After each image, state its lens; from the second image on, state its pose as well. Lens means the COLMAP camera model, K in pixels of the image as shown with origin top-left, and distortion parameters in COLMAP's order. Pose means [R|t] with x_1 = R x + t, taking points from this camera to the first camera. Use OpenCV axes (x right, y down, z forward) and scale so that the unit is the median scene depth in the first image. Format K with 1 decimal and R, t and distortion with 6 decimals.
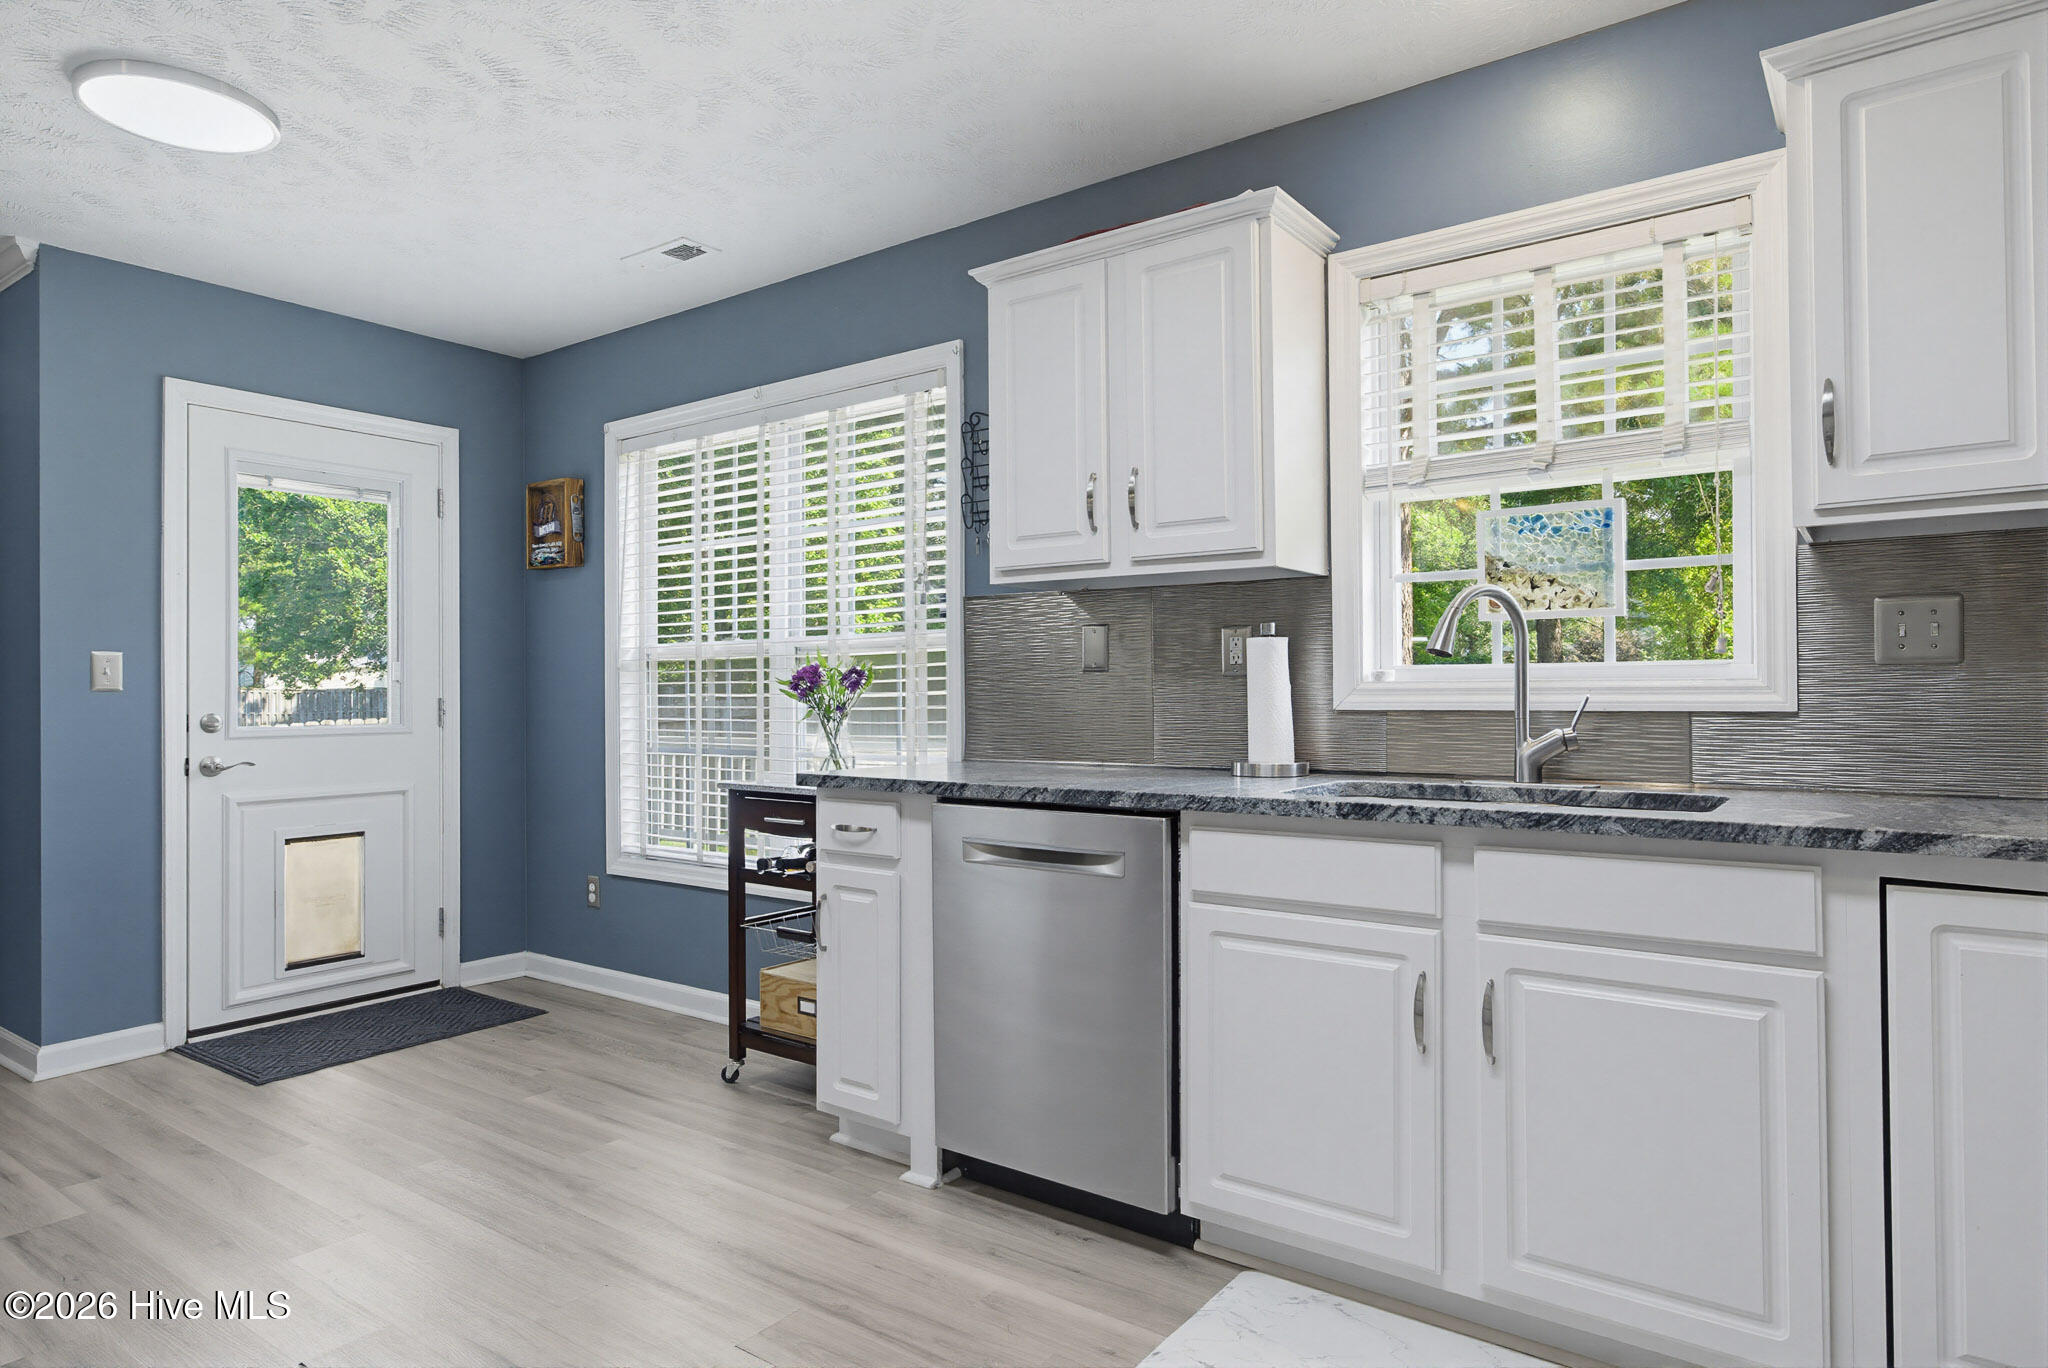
lens RADIAL K [[1187.6, 0, 1036.8], [0, 1187.6, 684.5], [0, 0, 1]] dist [-0.021570, 0.022322]
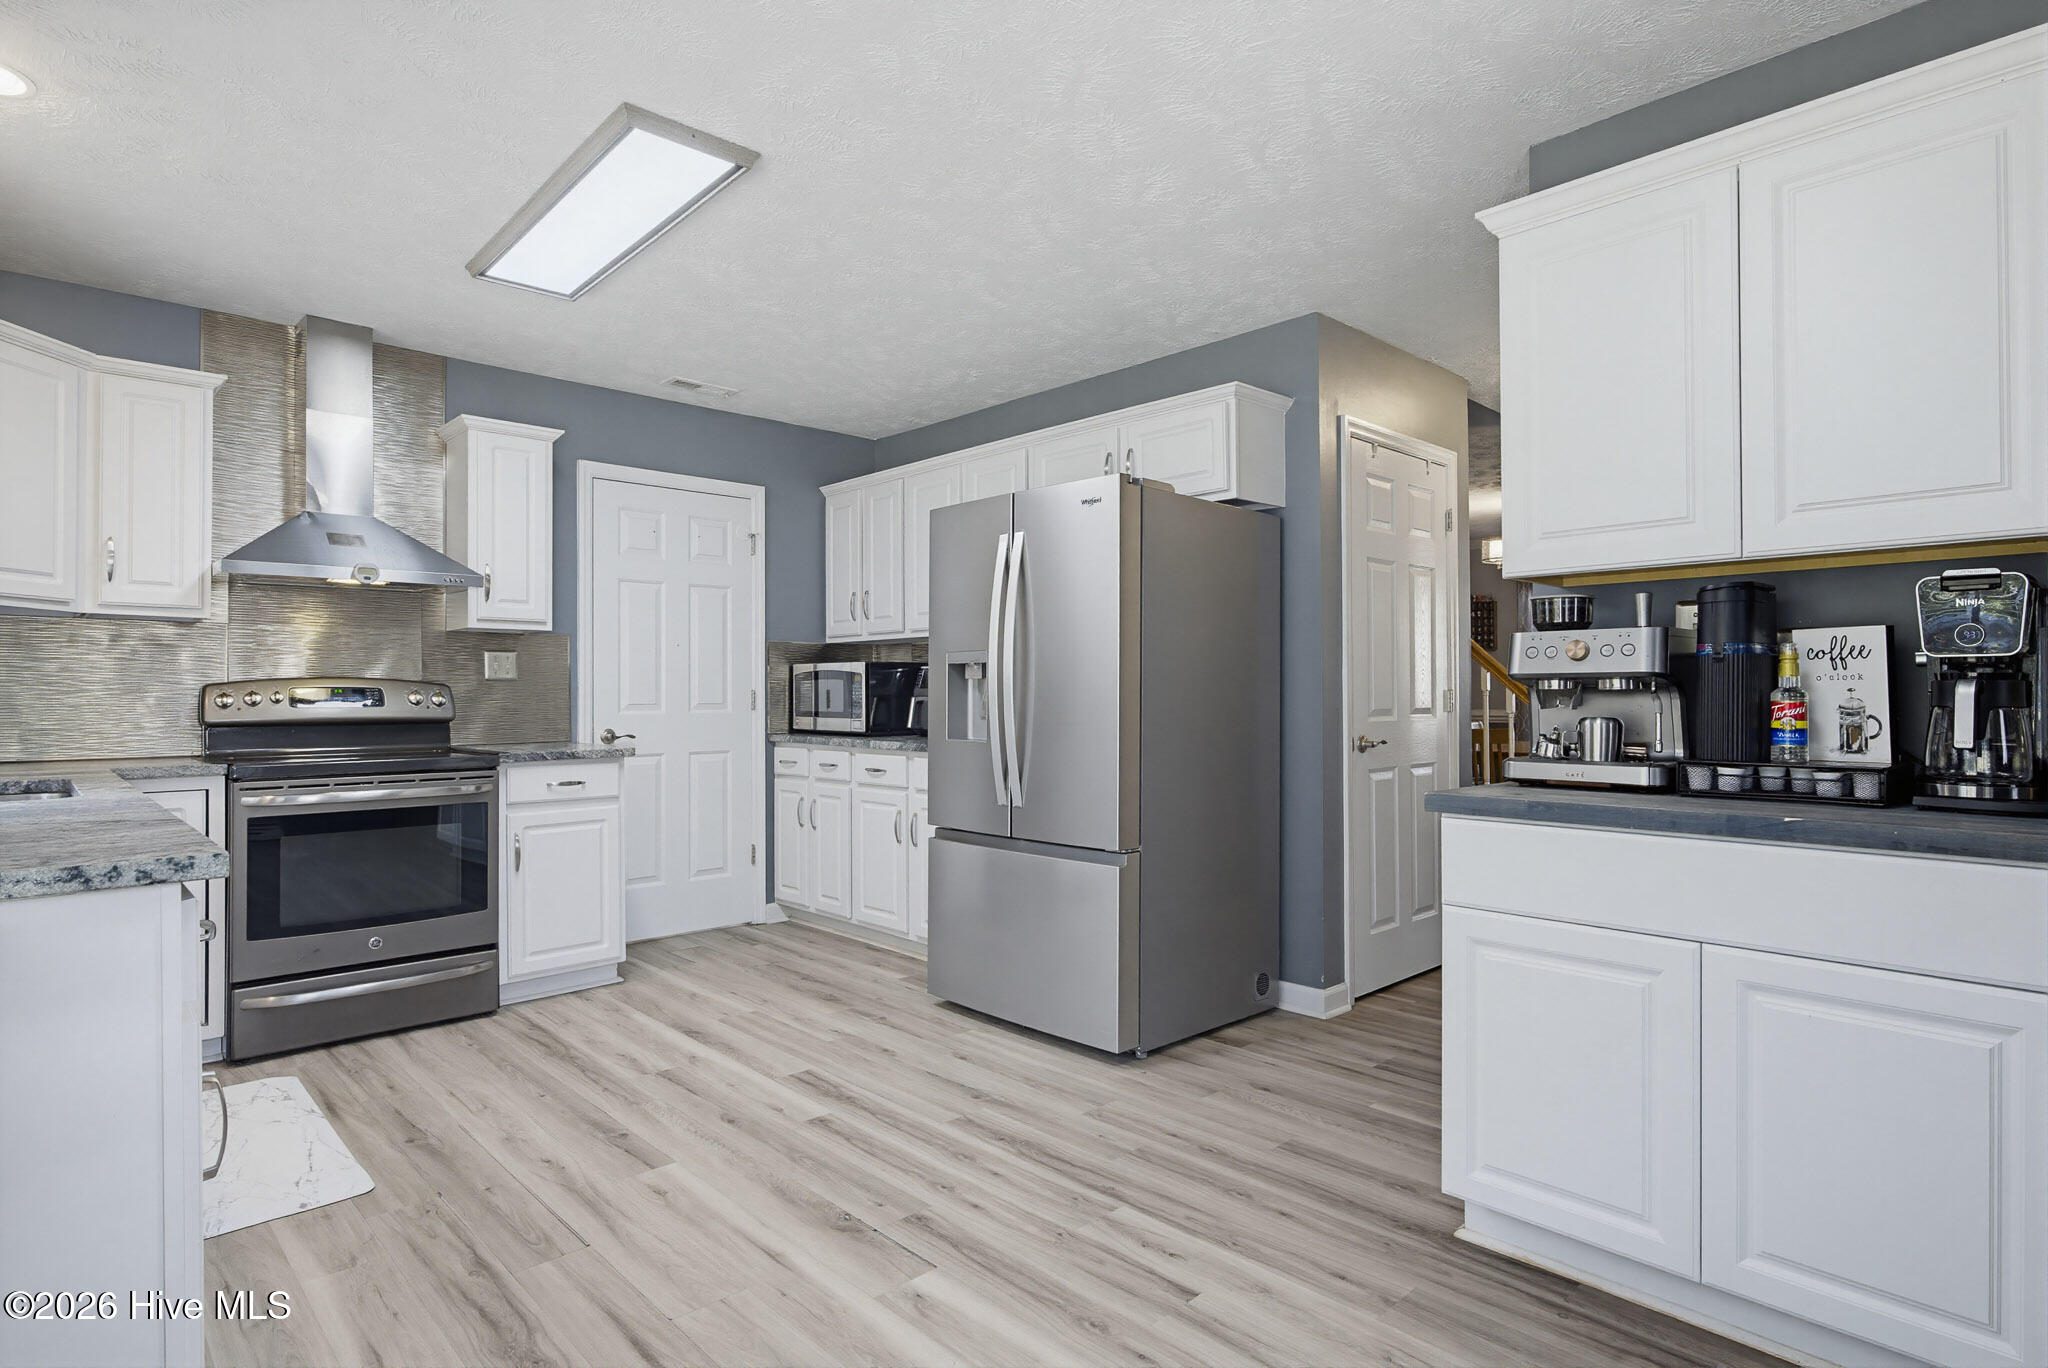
lens RADIAL K [[1060.8, 0, 1032.7], [0, 1060.8, 687.3], [0, 0, 1]] dist [-0.008180, 0.002029]
pose [[-0.983631, 0.012618, 0.179751, -0.654797], [0.010222, 0.999846, -0.014250, 0.014082], [-0.179903, -0.012179, -0.983609, 1.452343]]
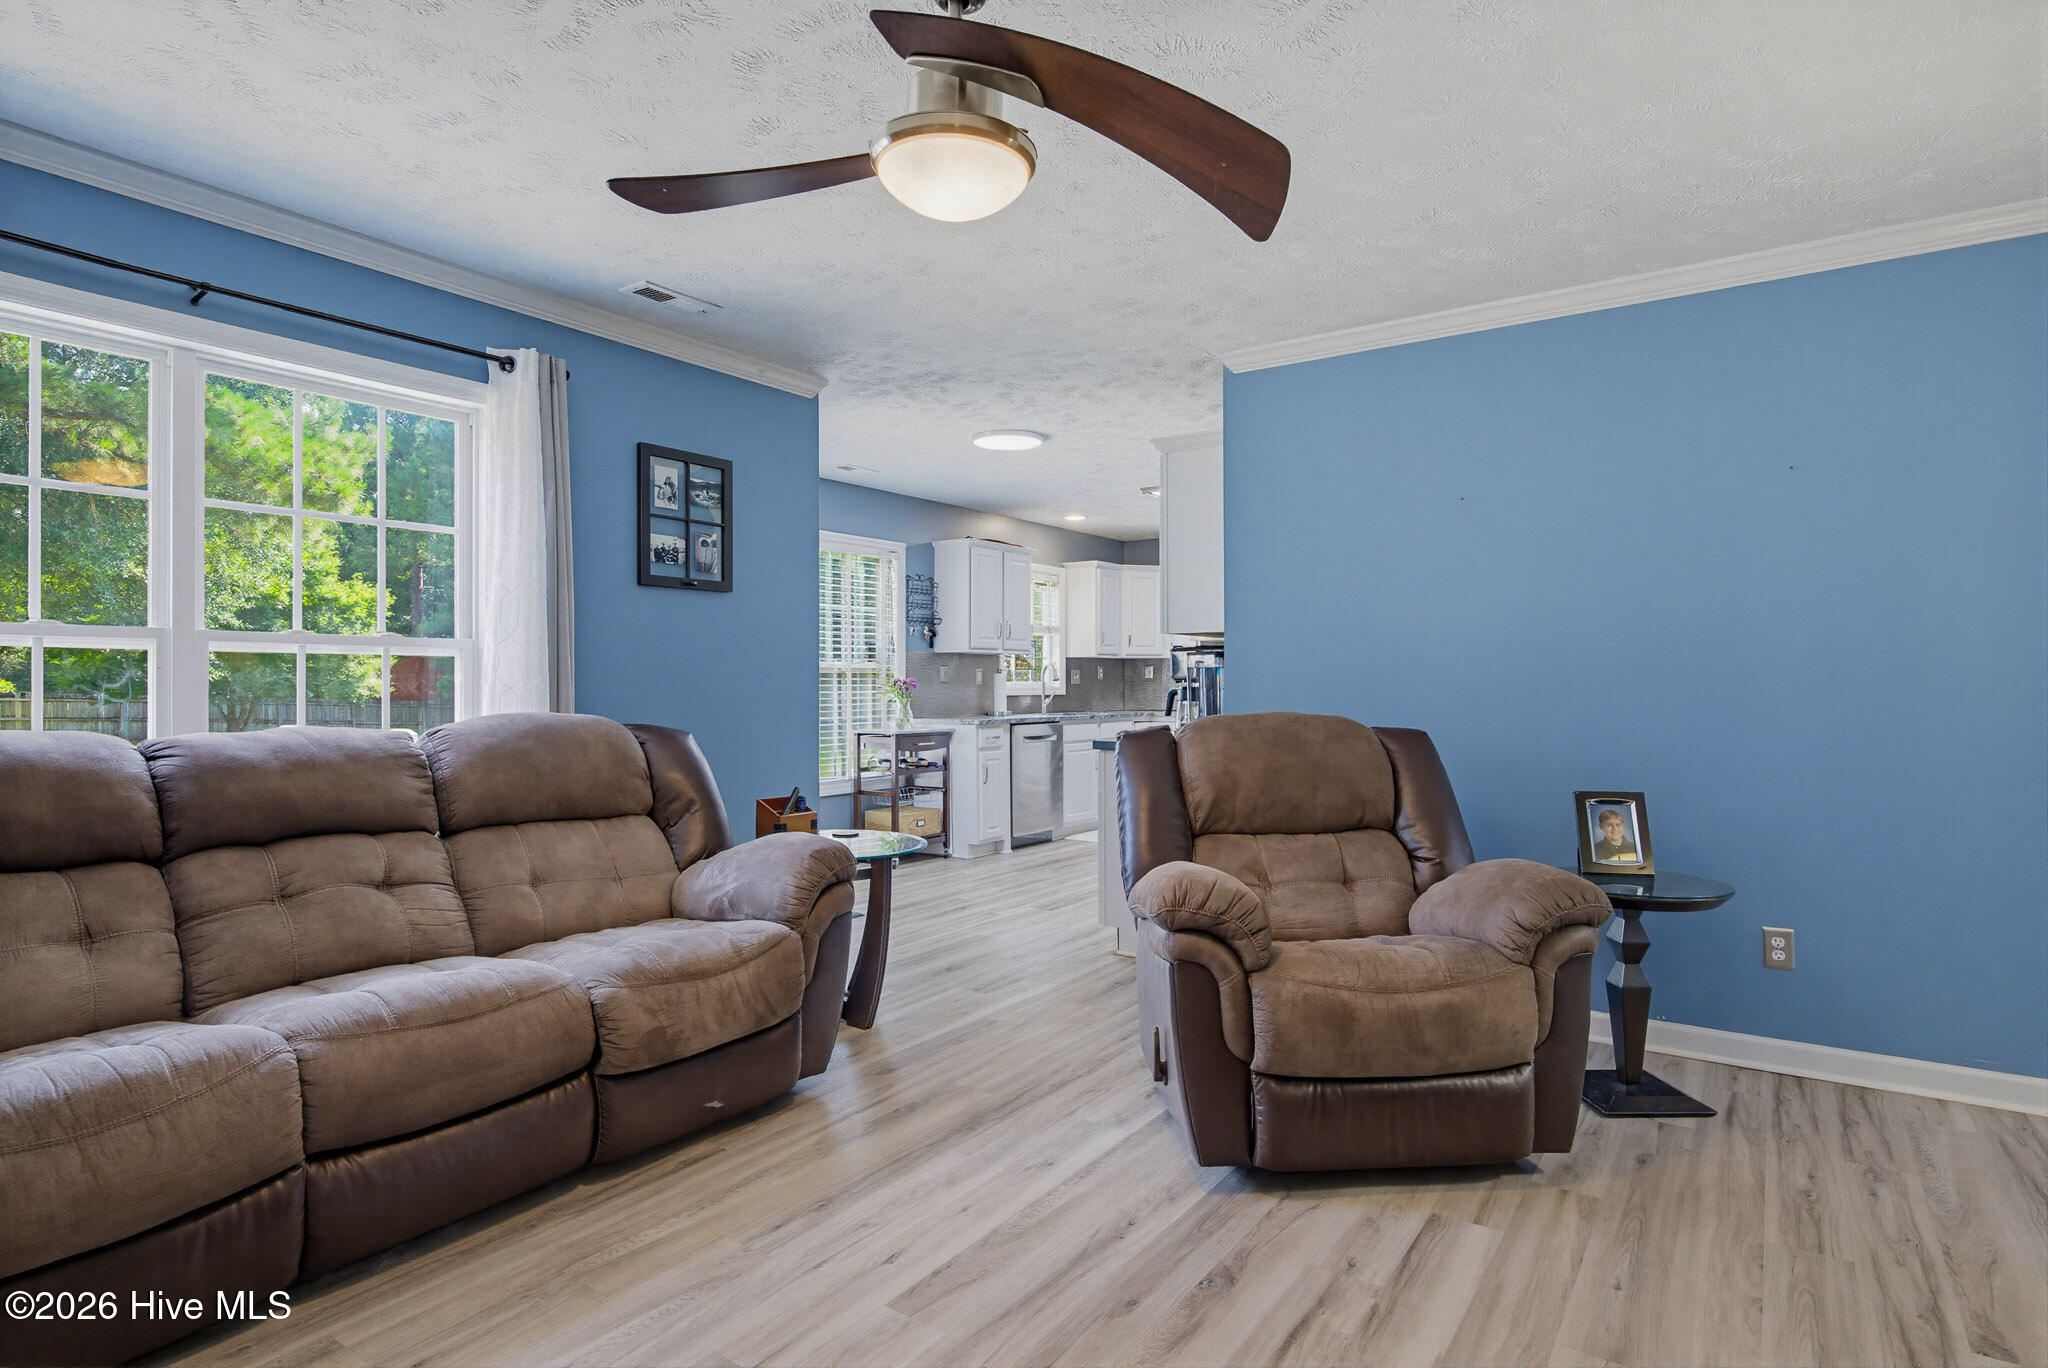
lens RADIAL K [[1075.1, 0, 1034.6], [0, 1075.1, 685.1], [0, 0, 1]] dist [-0.002917, -0.000710]
pose [[-0.017172, 0.005876, 0.999835, -2.785679], [-0.002867, 0.999978, -0.005926, 0.009664], [-0.999848, -0.002969, -0.017155, 0.960705]]
